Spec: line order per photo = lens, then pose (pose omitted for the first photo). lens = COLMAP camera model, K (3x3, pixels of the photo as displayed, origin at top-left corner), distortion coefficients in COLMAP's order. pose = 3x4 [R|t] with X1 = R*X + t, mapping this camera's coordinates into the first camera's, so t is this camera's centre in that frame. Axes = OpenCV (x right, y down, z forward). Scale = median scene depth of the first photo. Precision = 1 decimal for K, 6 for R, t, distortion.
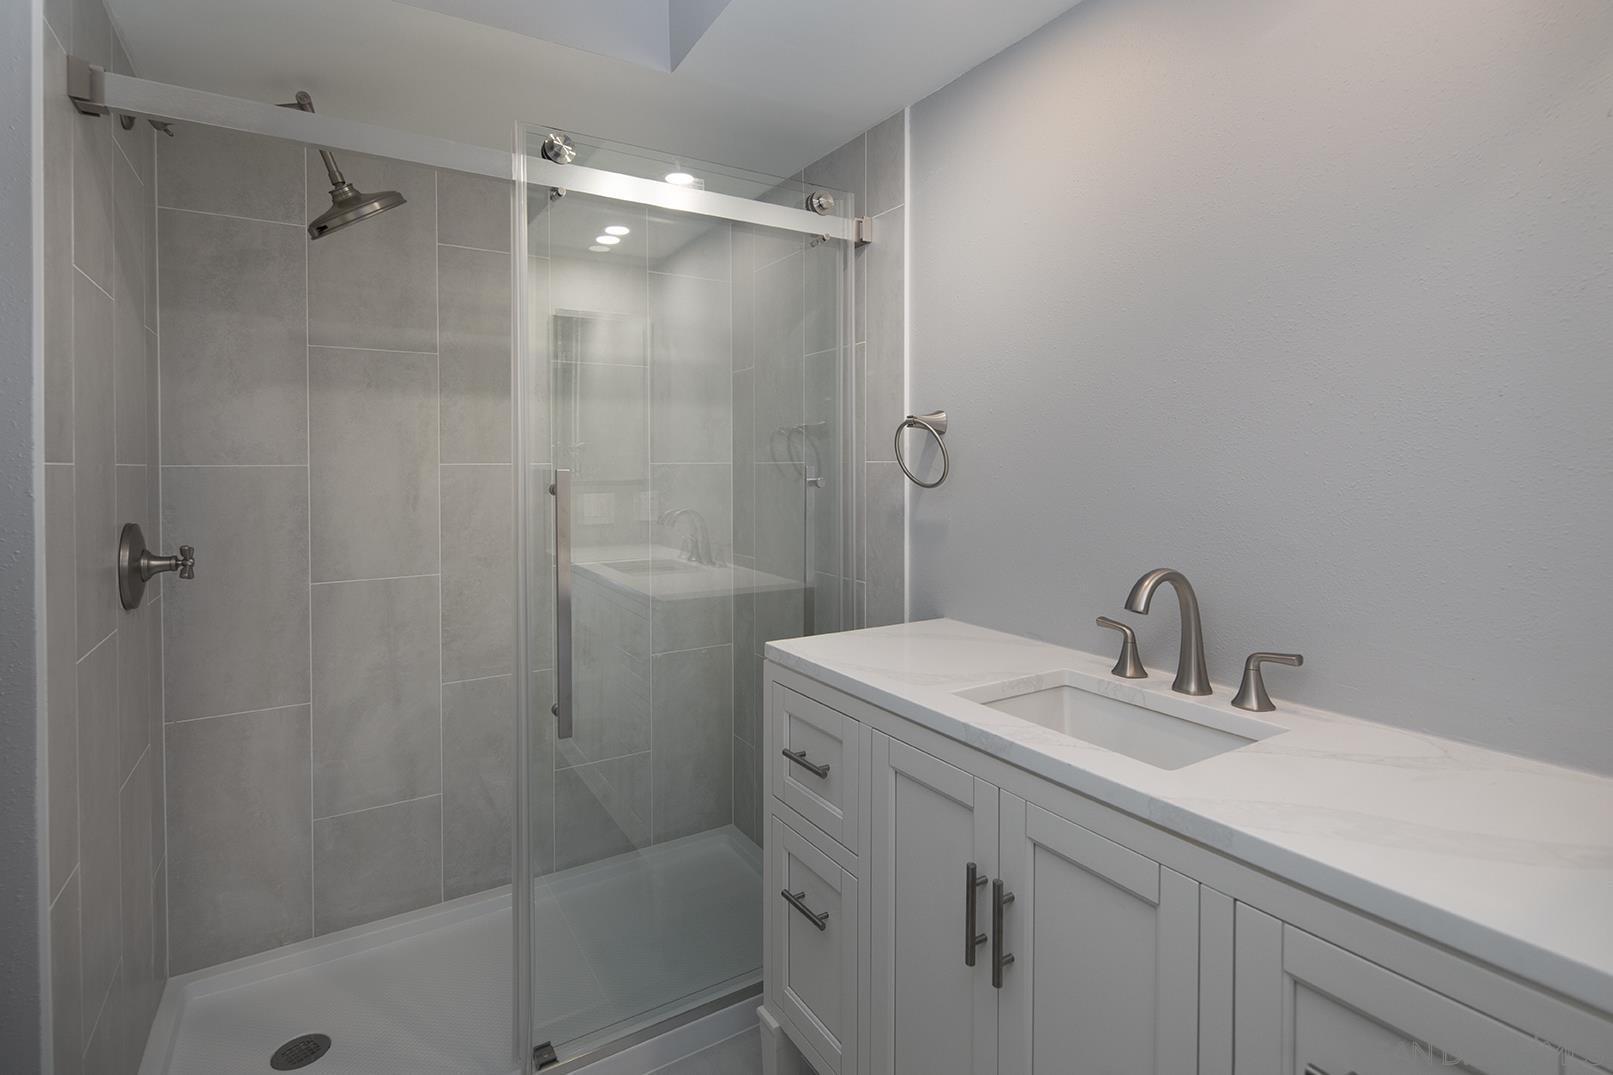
lens RADIAL K [[787.0, 0, 804.2], [0, 787.0, 463.0], [0, 0, 1]] dist [0.000692, 0.000171]
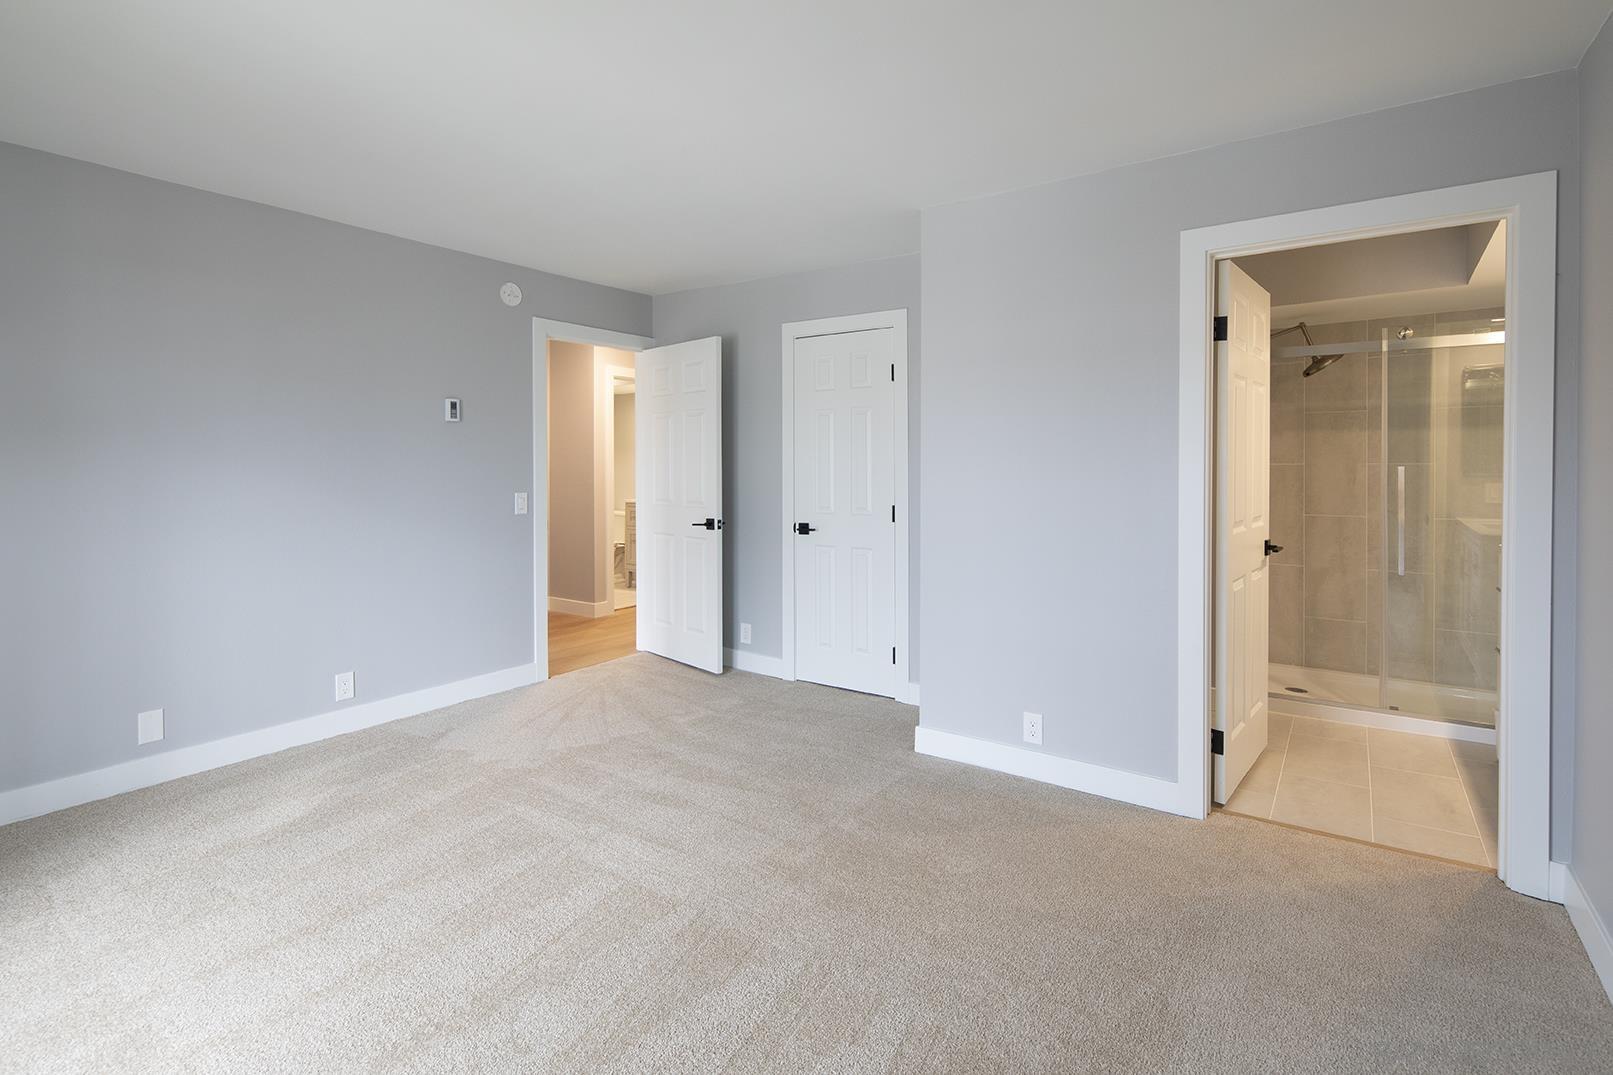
lens RADIAL K [[787.0, 0, 804.2], [0, 787.0, 463.0], [0, 0, 1]] dist [0.000692, 0.000171]
pose [[0.398027, 0.011250, -0.917305, 0.887411], [-0.012493, 0.999899, 0.006842, 0.004505], [0.917289, 0.008737, 0.398127, -1.243188]]
